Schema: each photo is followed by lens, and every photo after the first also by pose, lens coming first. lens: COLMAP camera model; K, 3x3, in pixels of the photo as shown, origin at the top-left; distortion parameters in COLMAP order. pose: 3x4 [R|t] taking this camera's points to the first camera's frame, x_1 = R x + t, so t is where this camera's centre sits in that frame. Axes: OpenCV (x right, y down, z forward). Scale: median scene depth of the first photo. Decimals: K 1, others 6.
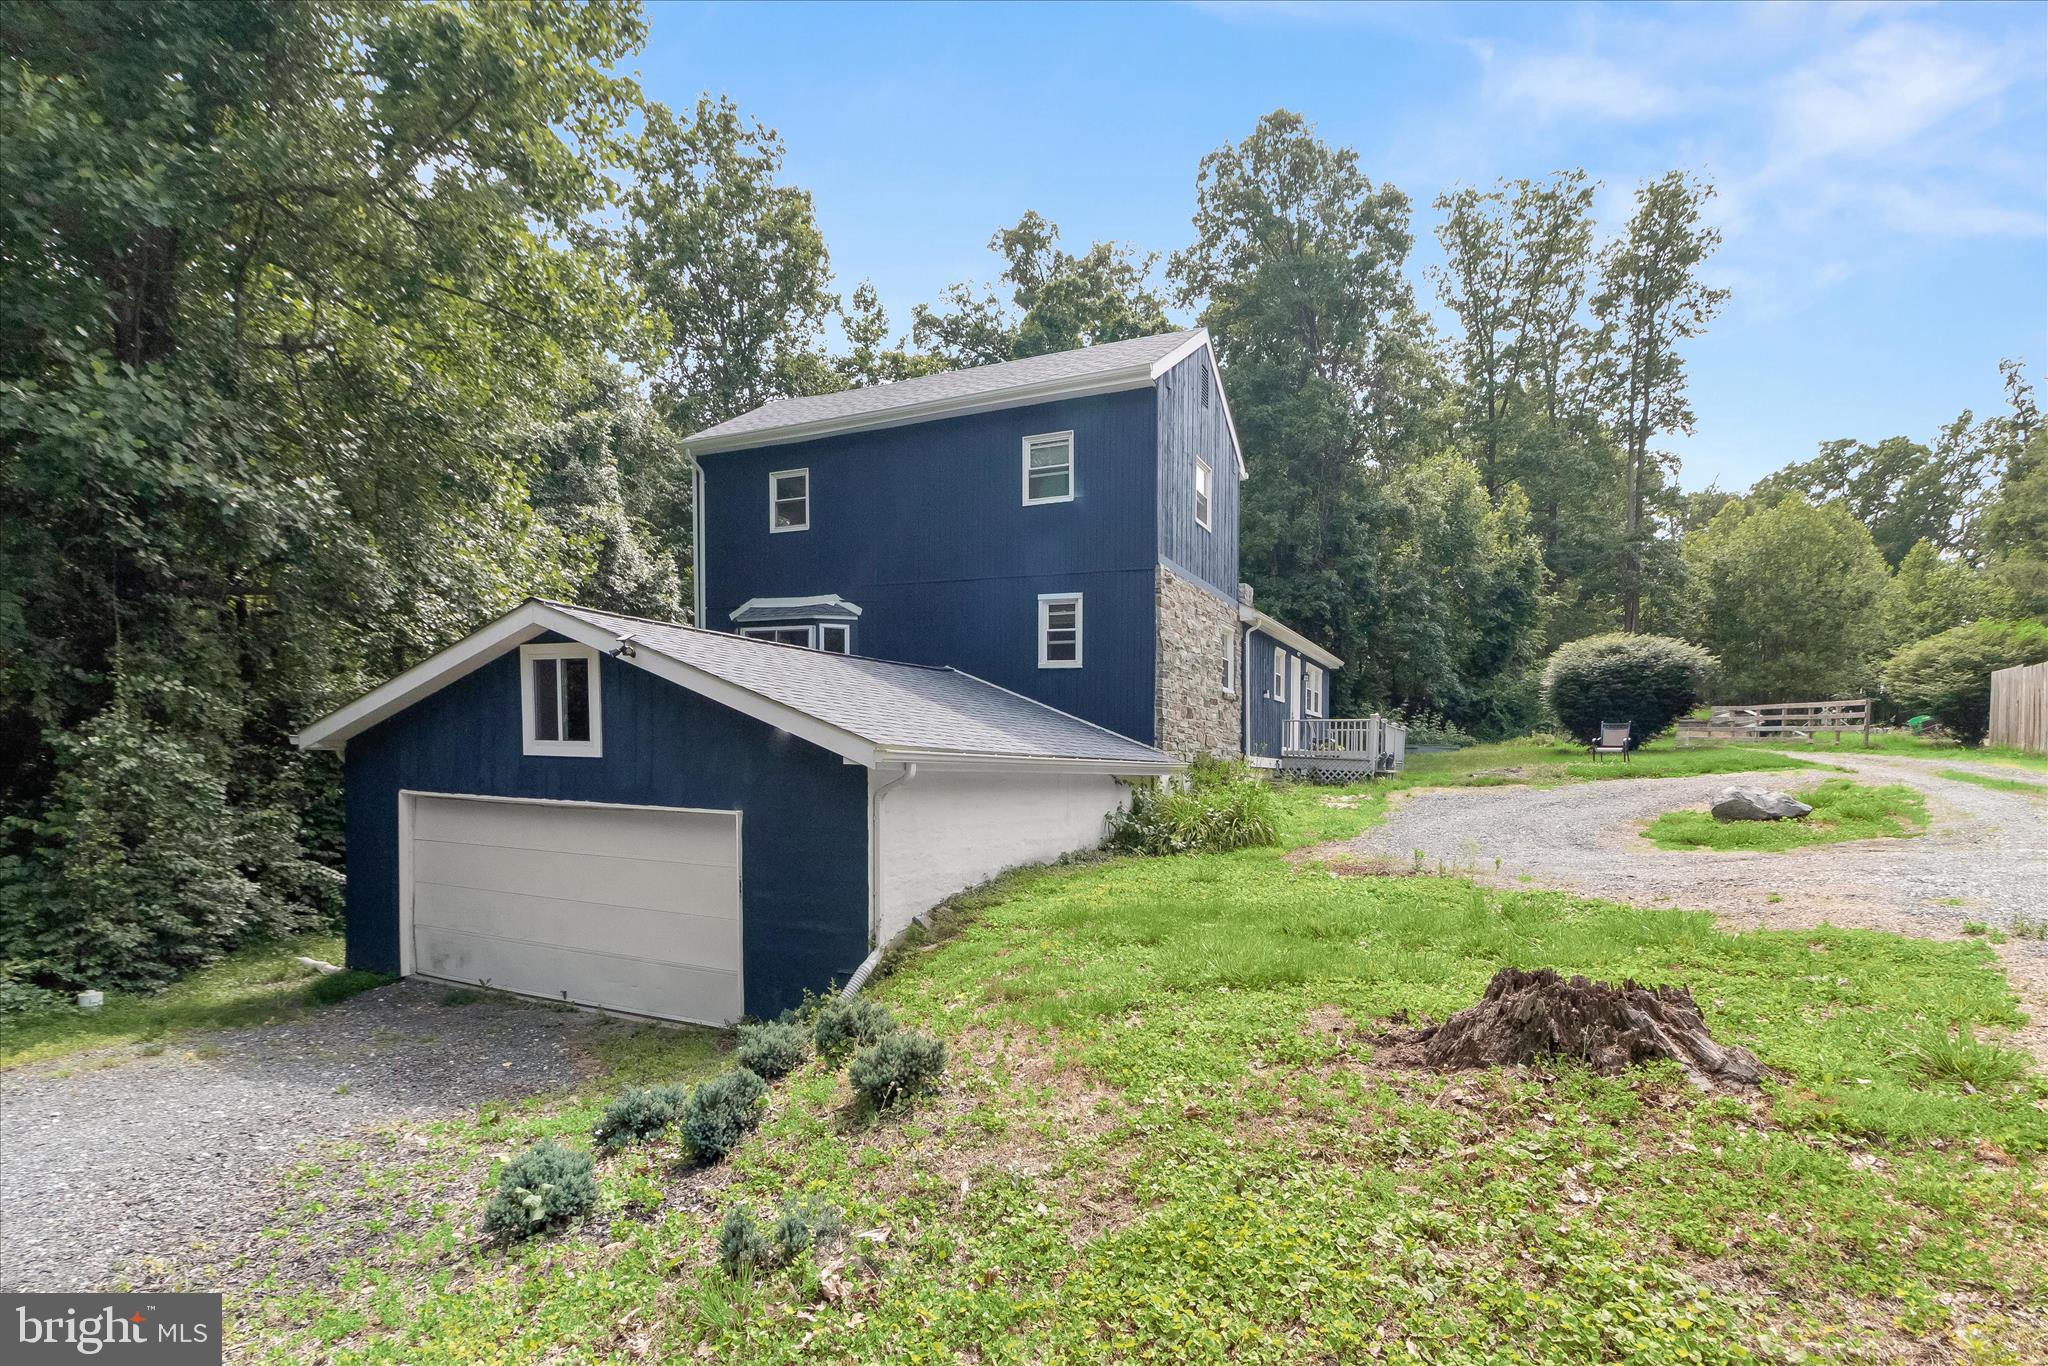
lens RADIAL K [[942.0, 0, 1052.2], [0, 942.0, 666.9], [0, 0, 1]] dist [0.000413, 0.000025]
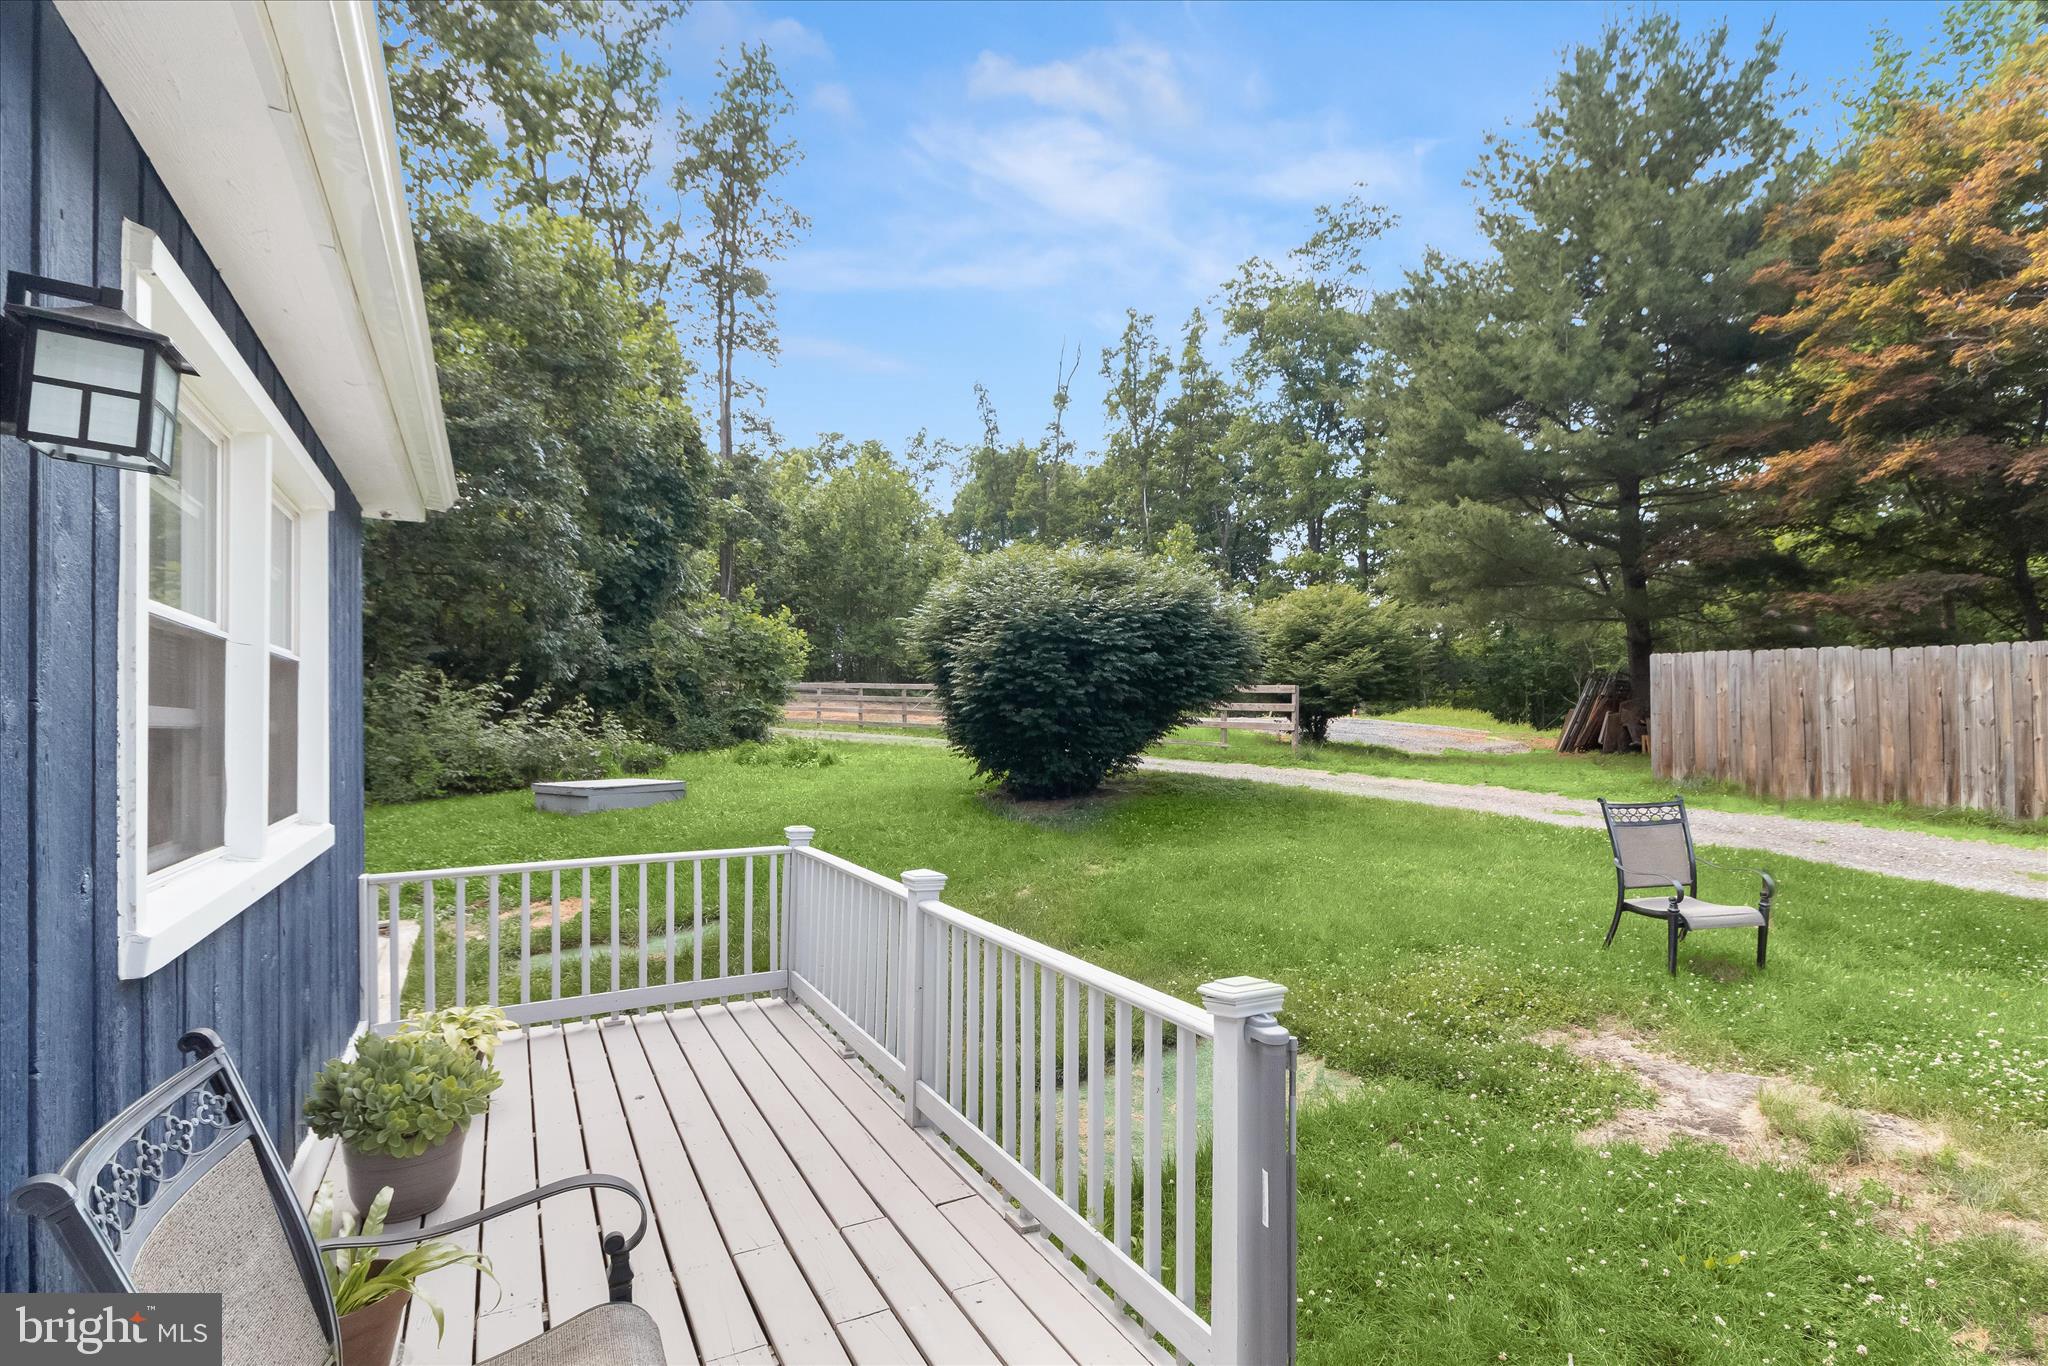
lens RADIAL K [[942.0, 0, 1052.2], [0, 942.0, 666.9], [0, 0, 1]] dist [0.000413, 0.000025]
pose [[0.535206, 0.012846, 0.844624, 0.123178], [-0.045795, 0.998855, 0.013827, 0.015717], [-0.843479, -0.046079, 0.535182, 0.484344]]
